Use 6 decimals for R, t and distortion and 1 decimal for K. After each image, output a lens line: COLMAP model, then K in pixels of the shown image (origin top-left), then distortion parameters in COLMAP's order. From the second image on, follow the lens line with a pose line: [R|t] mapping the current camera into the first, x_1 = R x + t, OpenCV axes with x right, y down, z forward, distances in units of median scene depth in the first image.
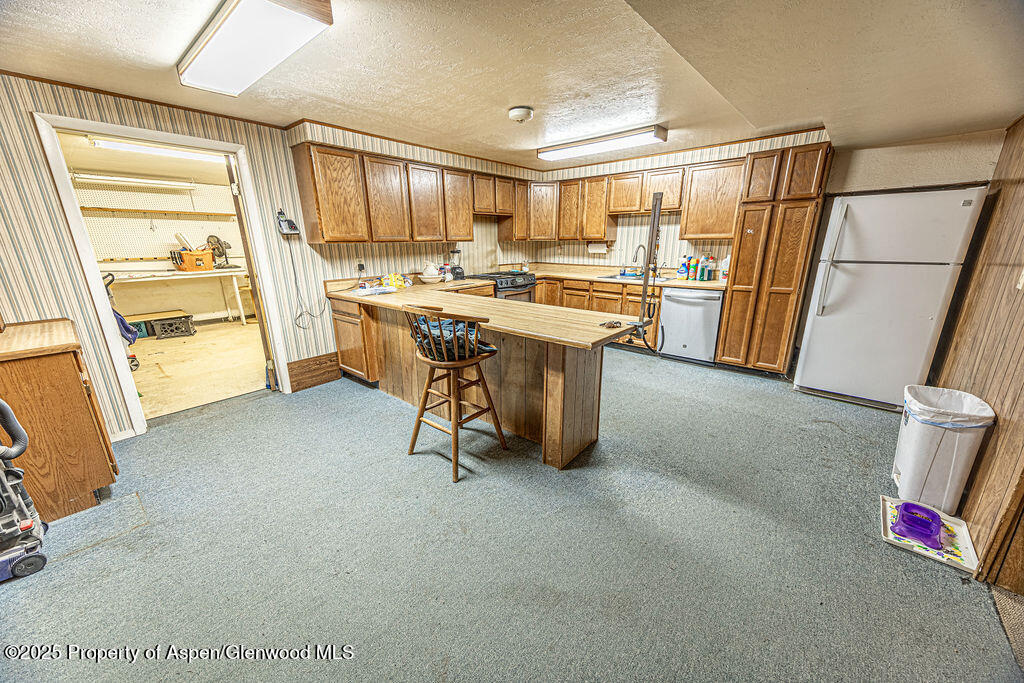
lens RADIAL K [[378.1, 0, 512.0], [0, 378.1, 341.5], [0, 0, 1]] dist [0.032879, -0.000016]
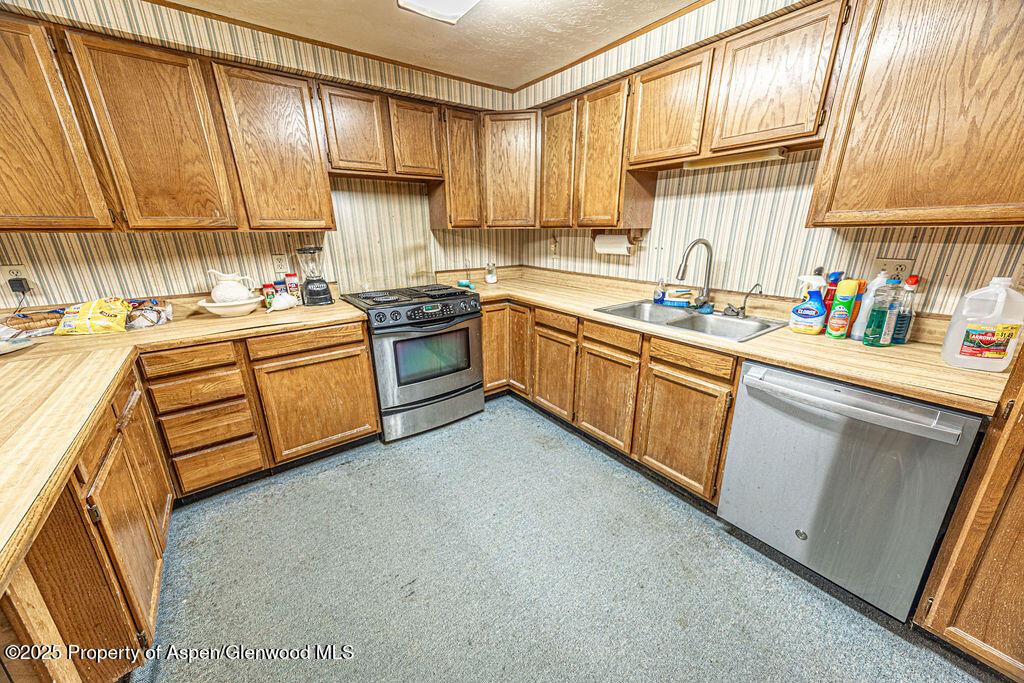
lens RADIAL K [[378.1, 0, 512.0], [0, 378.1, 341.5], [0, 0, 1]] dist [0.032879, -0.000016]
pose [[0.976148, 0.061012, -0.208357, 0.234165], [-0.053749, 0.997739, 0.040351, -0.148529], [0.210348, -0.028190, 0.977220, 0.545701]]
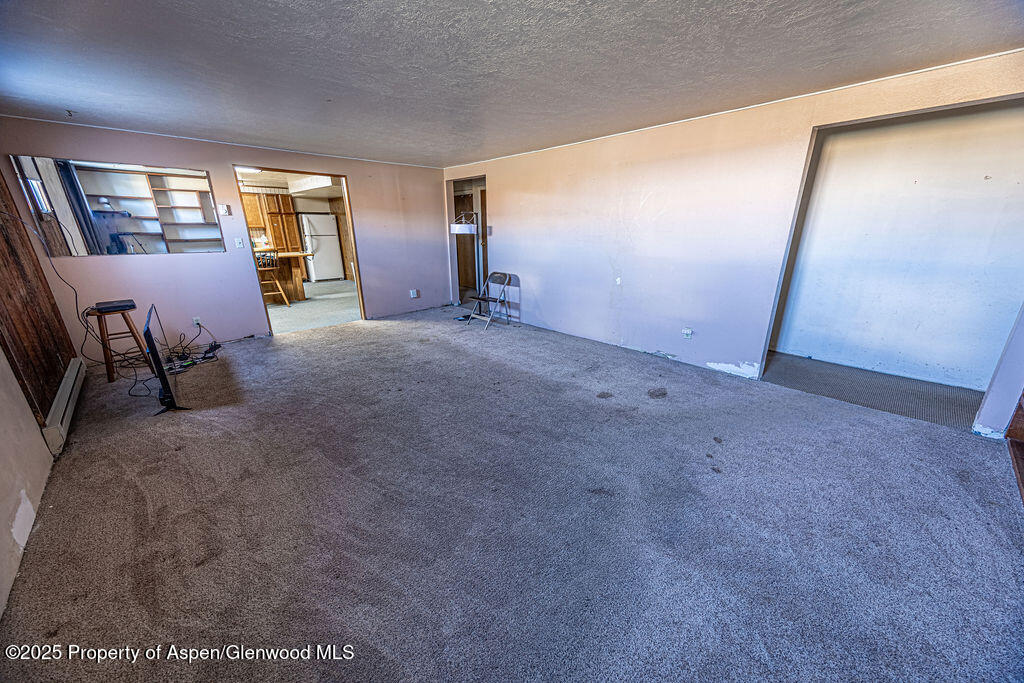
lens RADIAL K [[378.1, 0, 512.0], [0, 378.1, 341.5], [0, 0, 1]] dist [0.032879, -0.000016]
pose [[0.097699, -0.287129, 0.952896, -1.436724], [0.268777, 0.929511, 0.252525, 0.156890], [-0.958235, 0.231445, 0.167986, -0.561964]]
